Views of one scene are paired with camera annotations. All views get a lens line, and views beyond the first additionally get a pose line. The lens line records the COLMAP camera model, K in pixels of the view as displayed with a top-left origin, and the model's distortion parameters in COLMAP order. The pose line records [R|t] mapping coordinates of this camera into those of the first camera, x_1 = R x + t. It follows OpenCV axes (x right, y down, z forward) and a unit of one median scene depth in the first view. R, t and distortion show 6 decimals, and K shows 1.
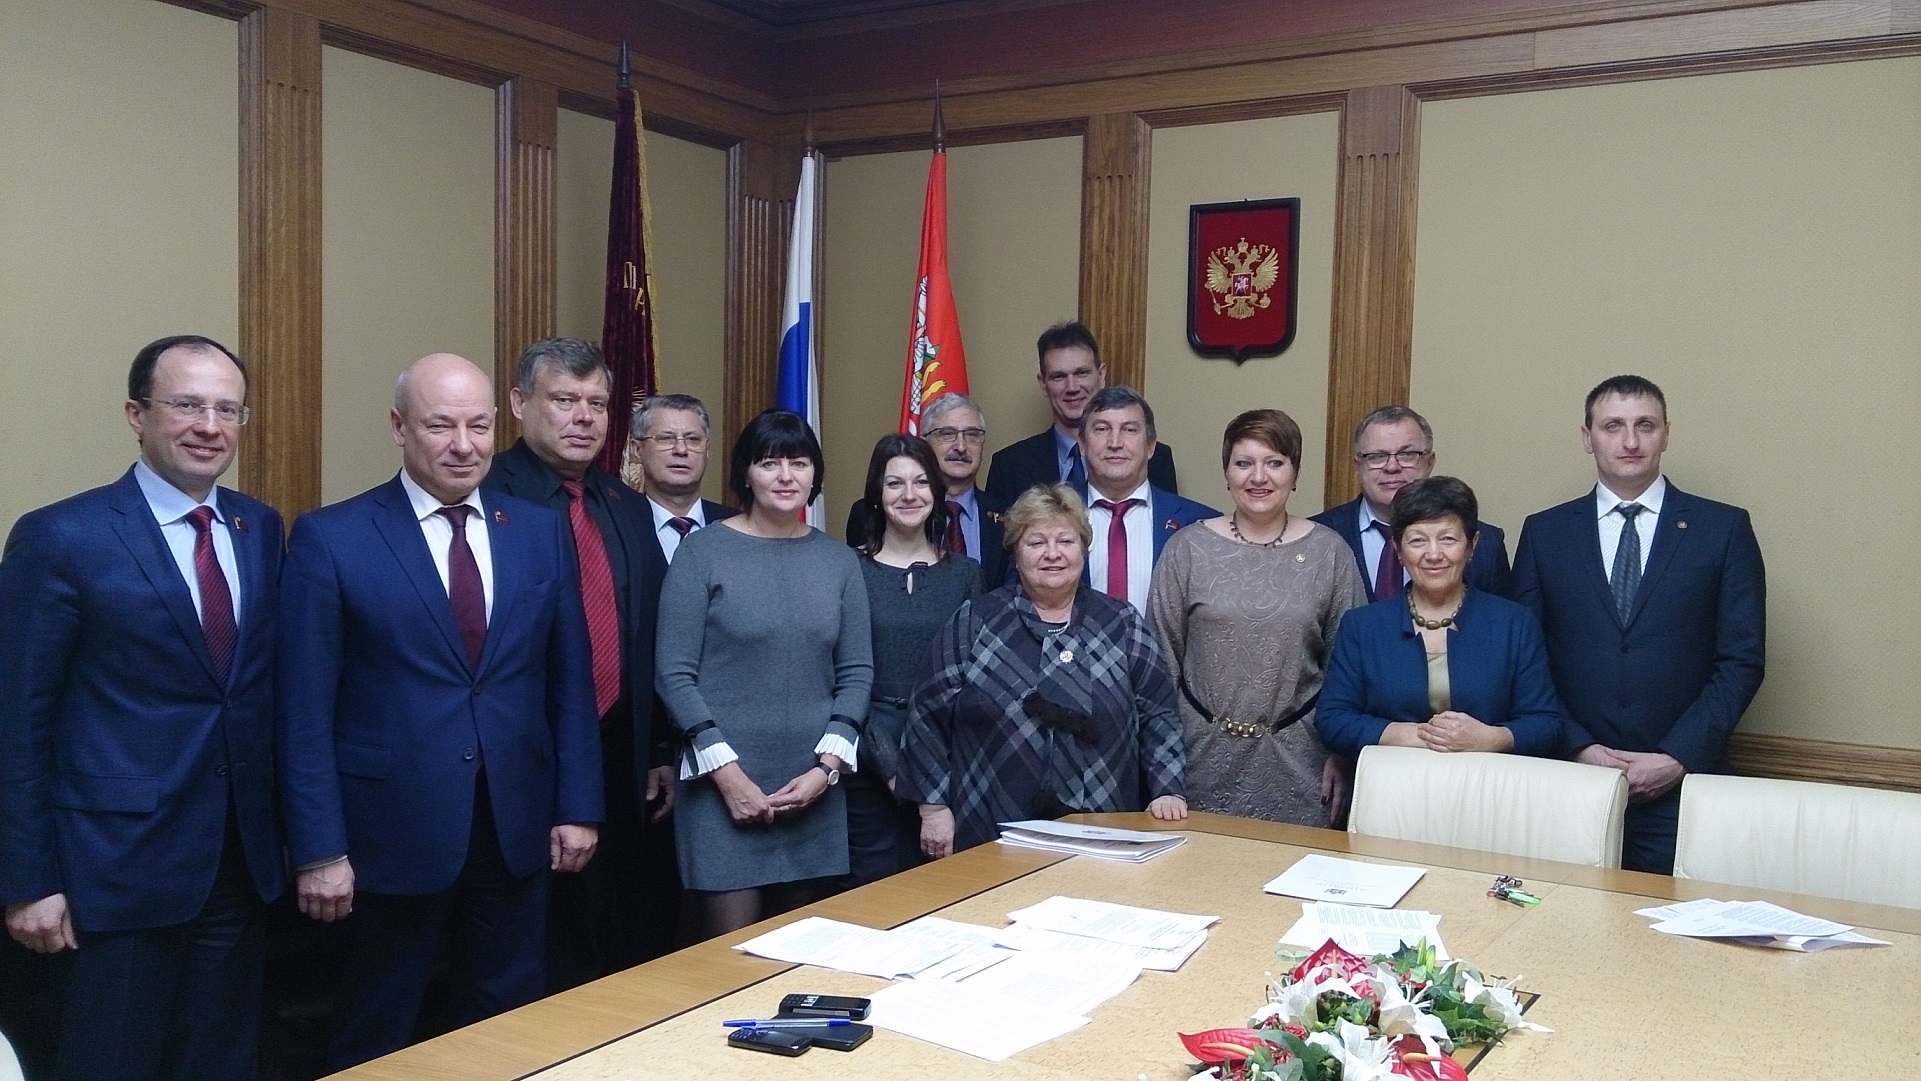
lens RADIAL K [[1667.4, 0, 985.9], [0, 1667.4, 546.3], [0, 0, 1]] dist [0.114785, -0.177021]
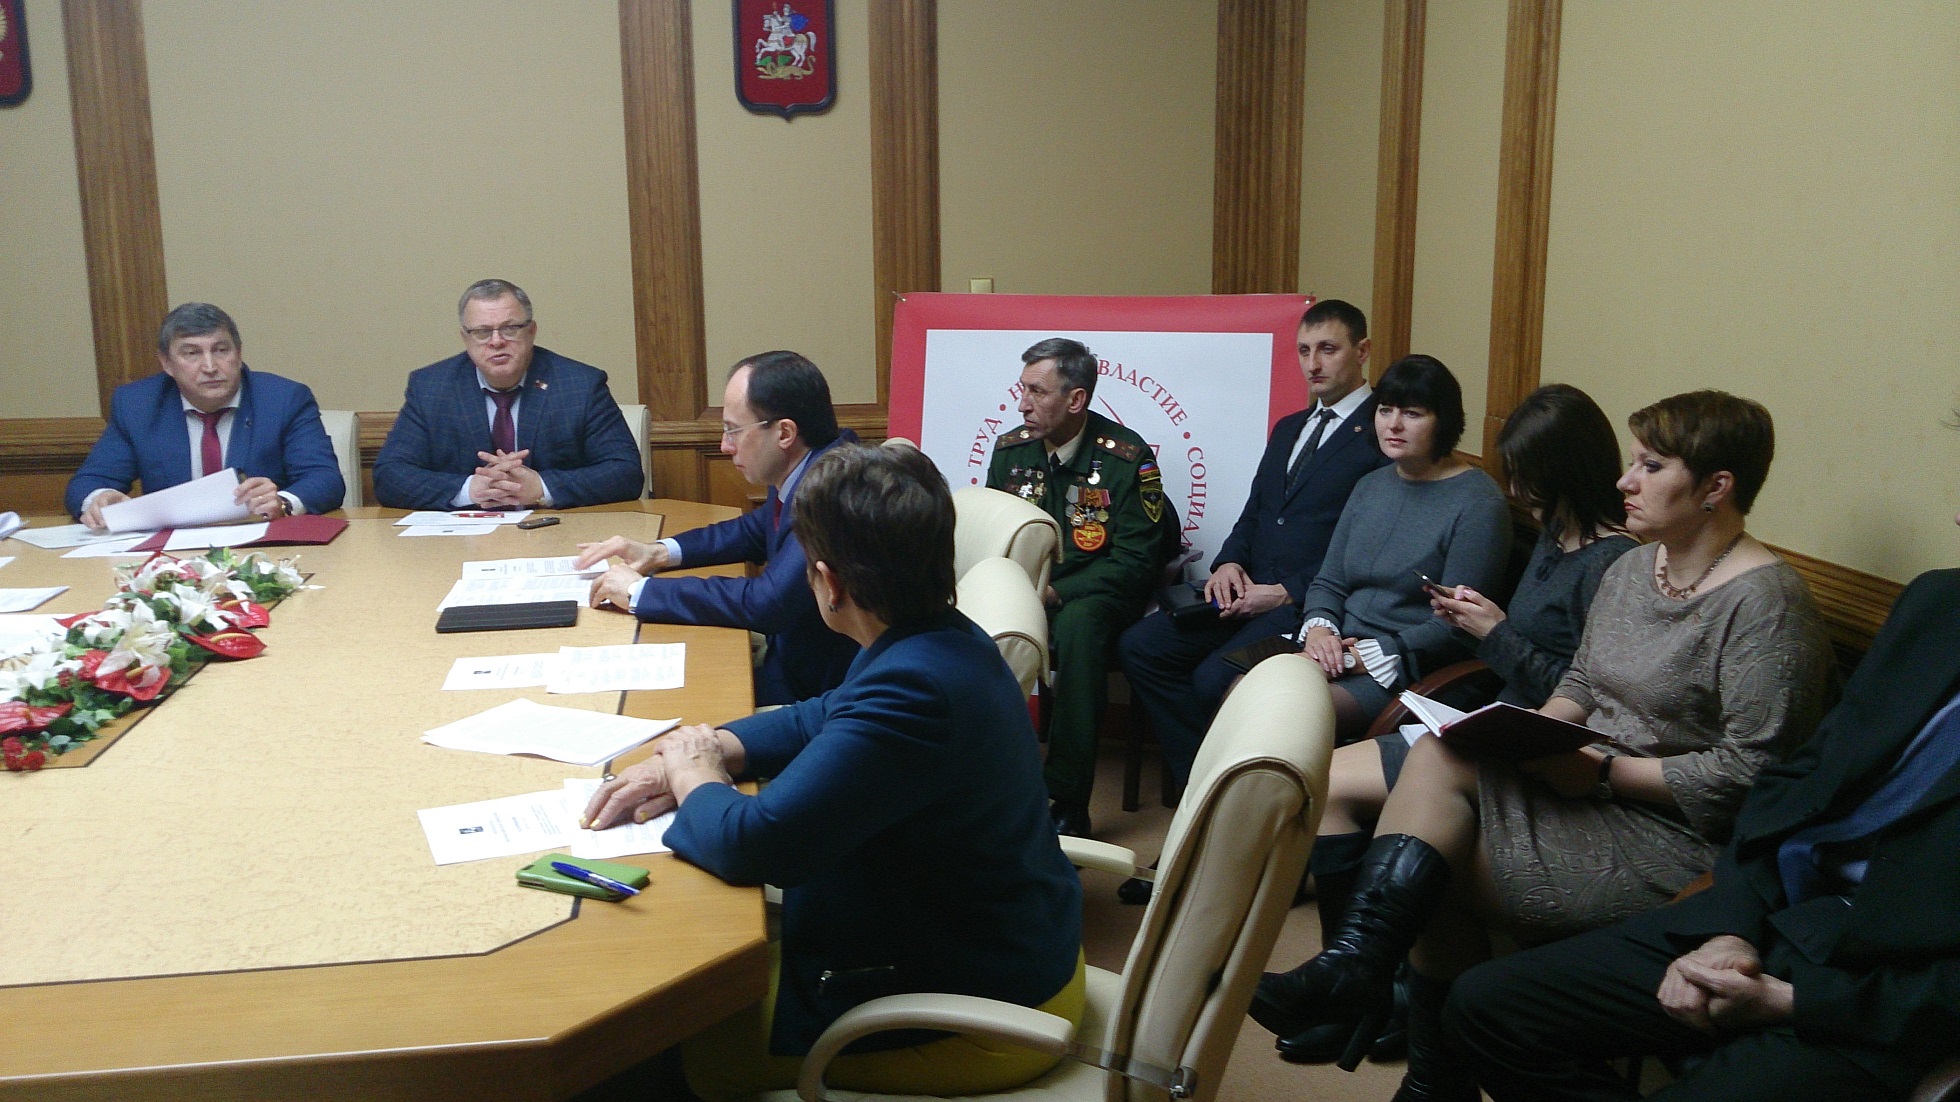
lens RADIAL K [[1727.0, 0, 998.3], [0, 1727.0, 555.6], [0, 0, 1]] dist [0.114935, -0.205783]
pose [[0.767980, -0.146204, 0.623564, -0.087972], [0.053279, 0.984806, 0.165283, 0.017007], [-0.638254, -0.093711, 0.764100, -0.293237]]
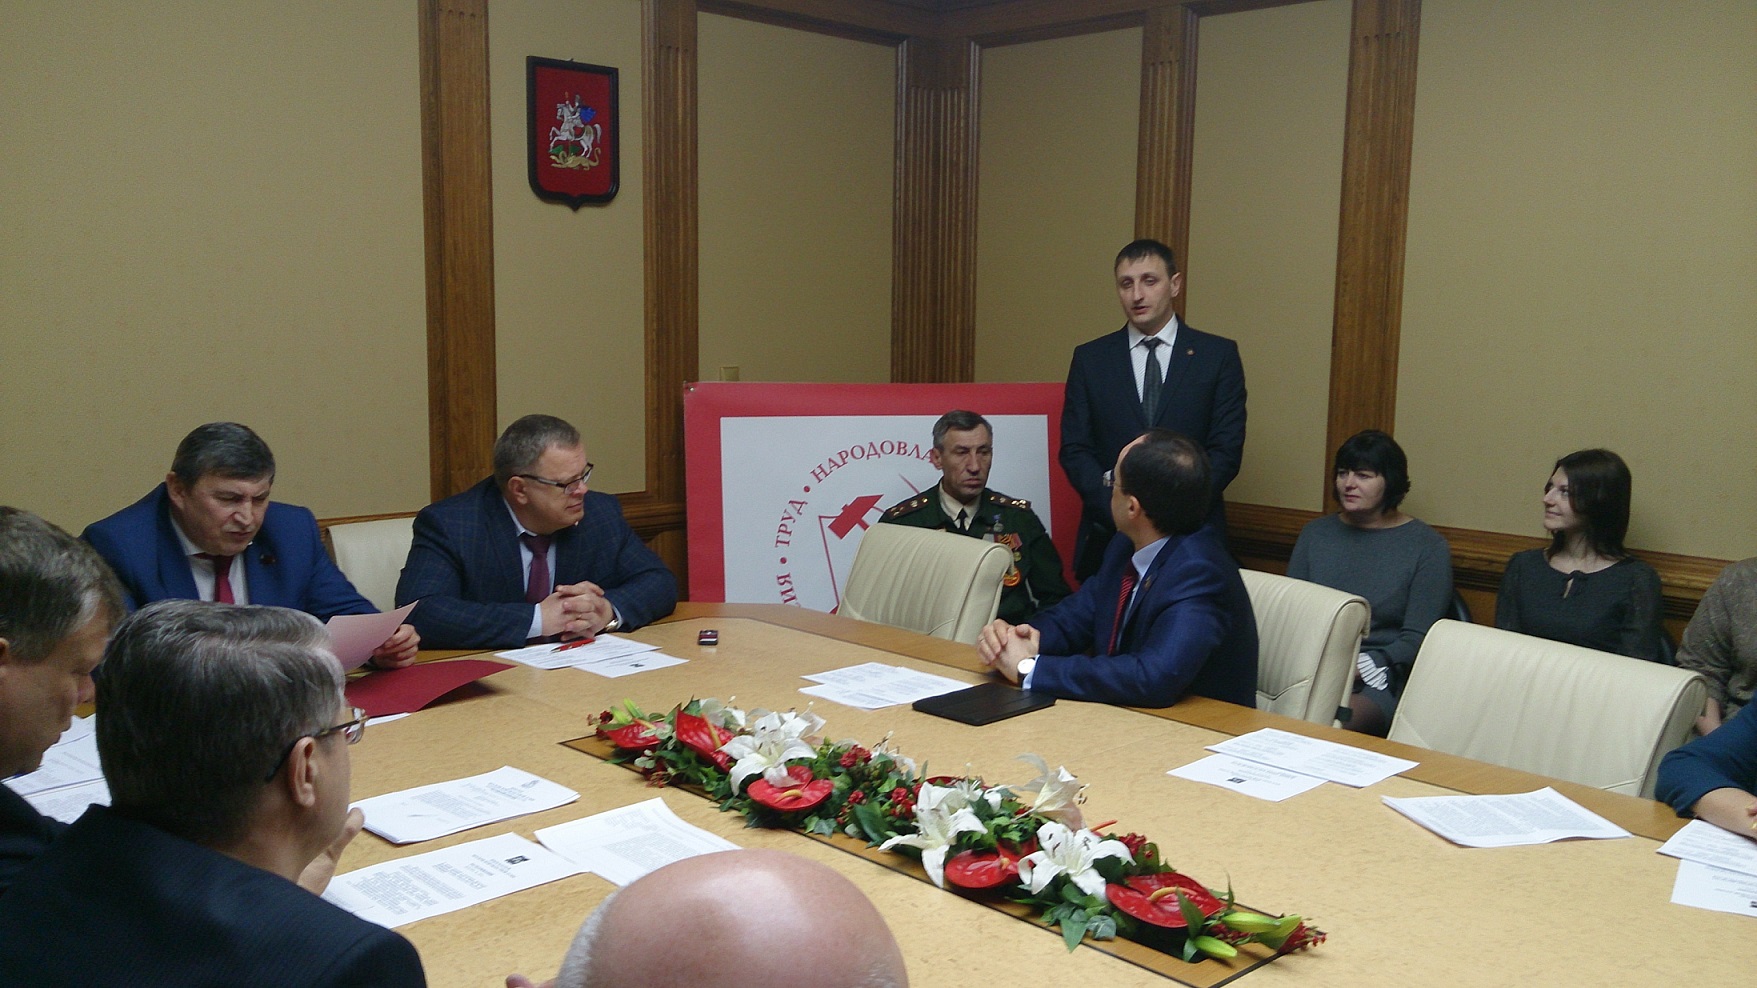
lens RADIAL K [[1530.8, 0, 913.4], [0, 1530.8, 498.9], [0, 0, 1]] dist [0.123995, -0.223437]
pose [[0.225465, -0.139244, 0.964249, -0.392598], [0.036750, 0.990245, 0.134405, -0.027109], [-0.973558, 0.005132, 0.228383, 0.289766]]
